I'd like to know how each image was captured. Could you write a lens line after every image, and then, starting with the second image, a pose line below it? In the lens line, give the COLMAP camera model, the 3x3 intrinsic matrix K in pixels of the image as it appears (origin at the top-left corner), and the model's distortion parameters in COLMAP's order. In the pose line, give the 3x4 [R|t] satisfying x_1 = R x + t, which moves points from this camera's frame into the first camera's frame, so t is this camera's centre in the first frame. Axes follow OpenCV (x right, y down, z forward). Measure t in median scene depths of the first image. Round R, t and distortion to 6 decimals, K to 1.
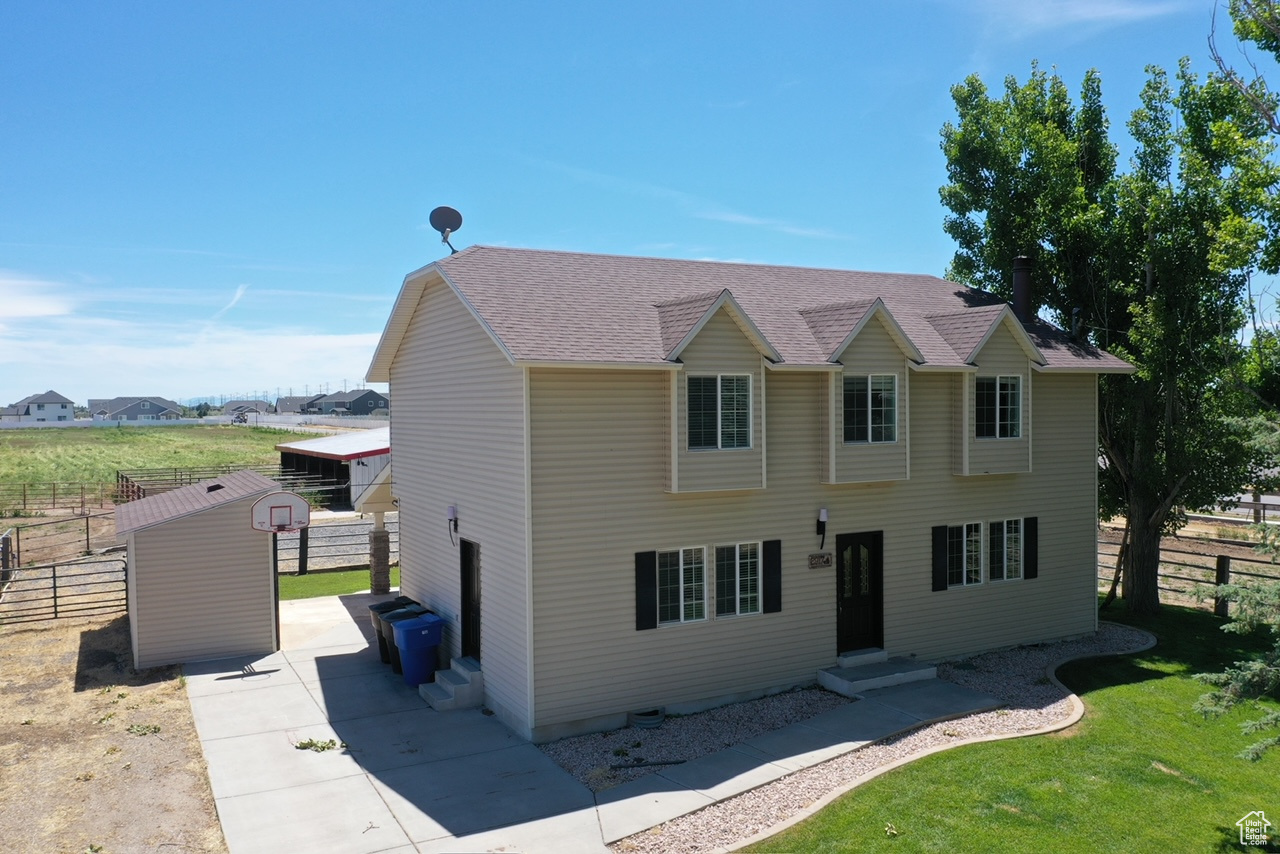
lens RADIAL K [[1001.7, 0, 633.1], [0, 1001.7, 426.0], [0, 0, 1]] dist [-0.008969, -0.000393]
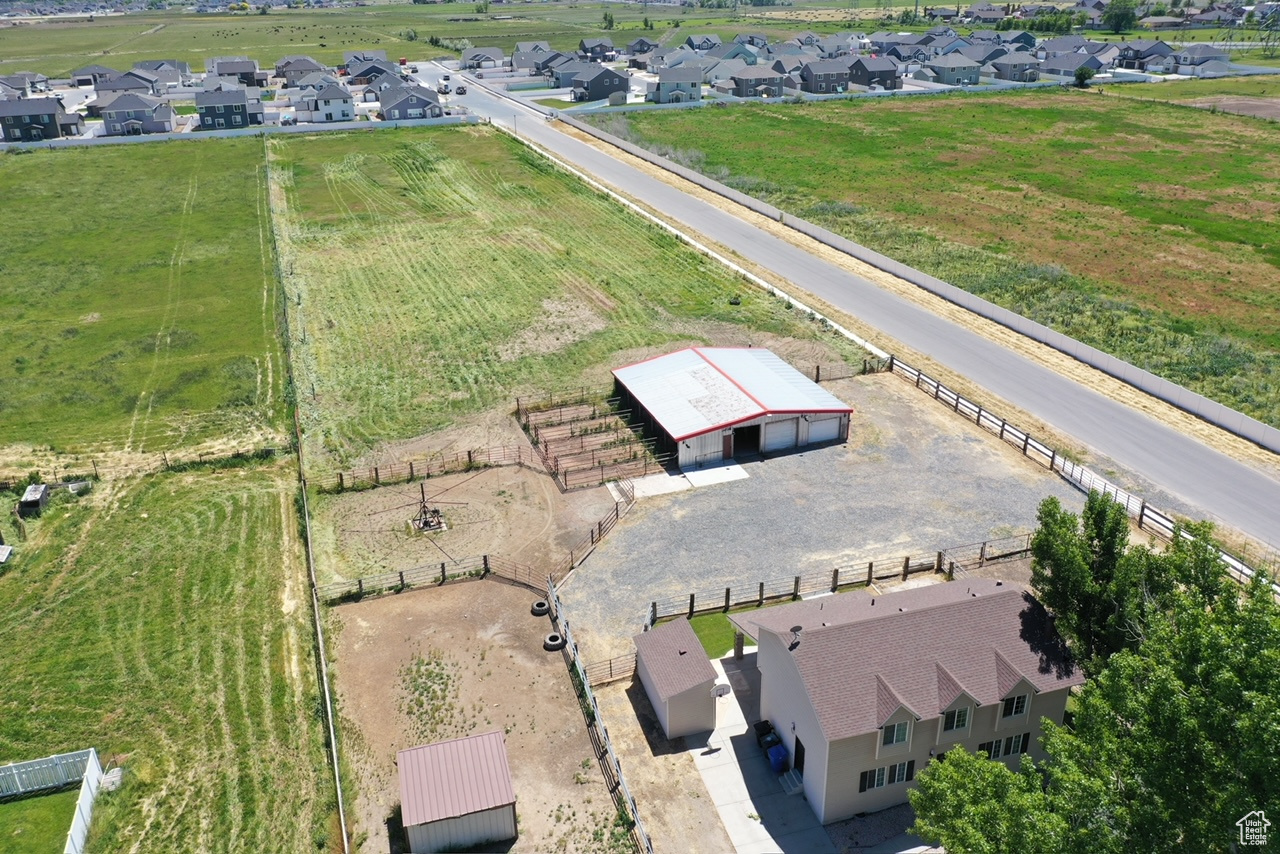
lens RADIAL K [[1001.7, 0, 630.8], [0, 1001.7, 434.9], [0, 0, 1]] dist [-0.008969, -0.000393]
pose [[0.978621, 0.075490, -0.191317, -0.141806], [0.008819, 0.913947, 0.405739, -1.635818], [0.205482, -0.398752, 0.893742, -1.133929]]
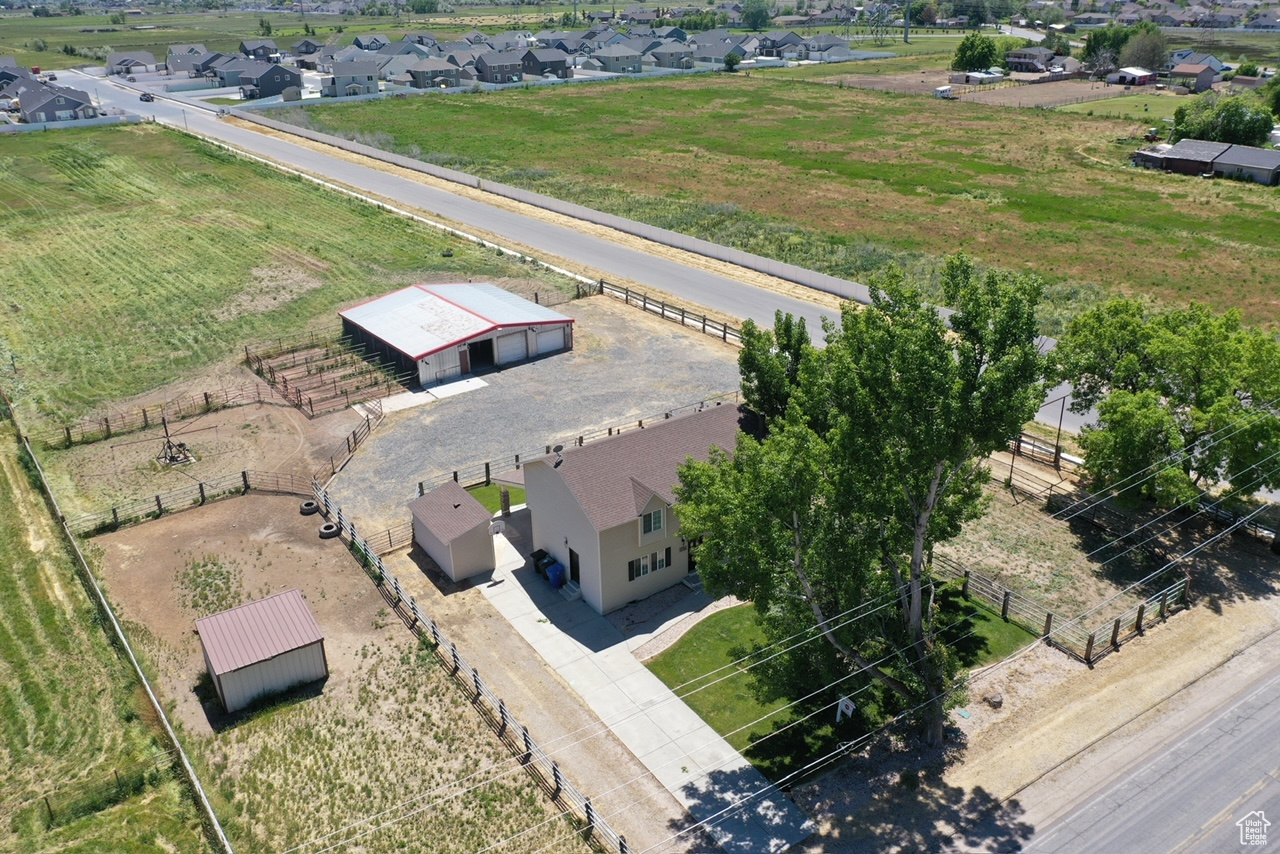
lens RADIAL K [[1001.7, 0, 632.5], [0, 1001.7, 443.2], [0, 0, 1]] dist [-0.008969, -0.000393]
pose [[0.994498, -0.052906, 0.090417, -0.223573], [0.011873, 0.914465, 0.404491, -1.342602], [-0.104083, -0.401192, 0.910062, -1.608260]]
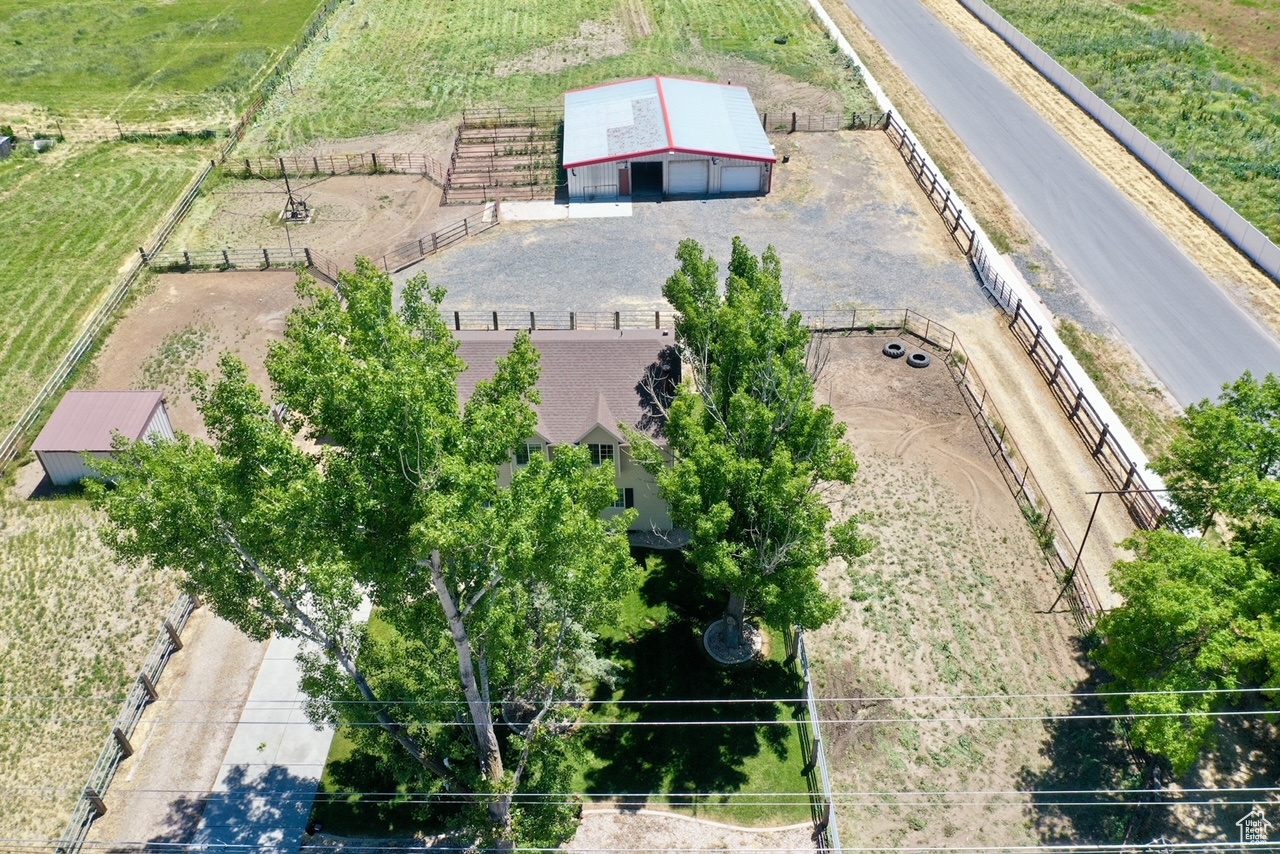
lens RADIAL K [[1001.7, 0, 629.4], [0, 1001.7, 435.3], [0, 0, 1]] dist [-0.008969, -0.000393]
pose [[0.876025, 0.289446, -0.385748, 1.293793], [-0.001117, 0.801082, 0.598554, -1.427404], [0.482265, -0.523917, 0.702091, -0.562210]]
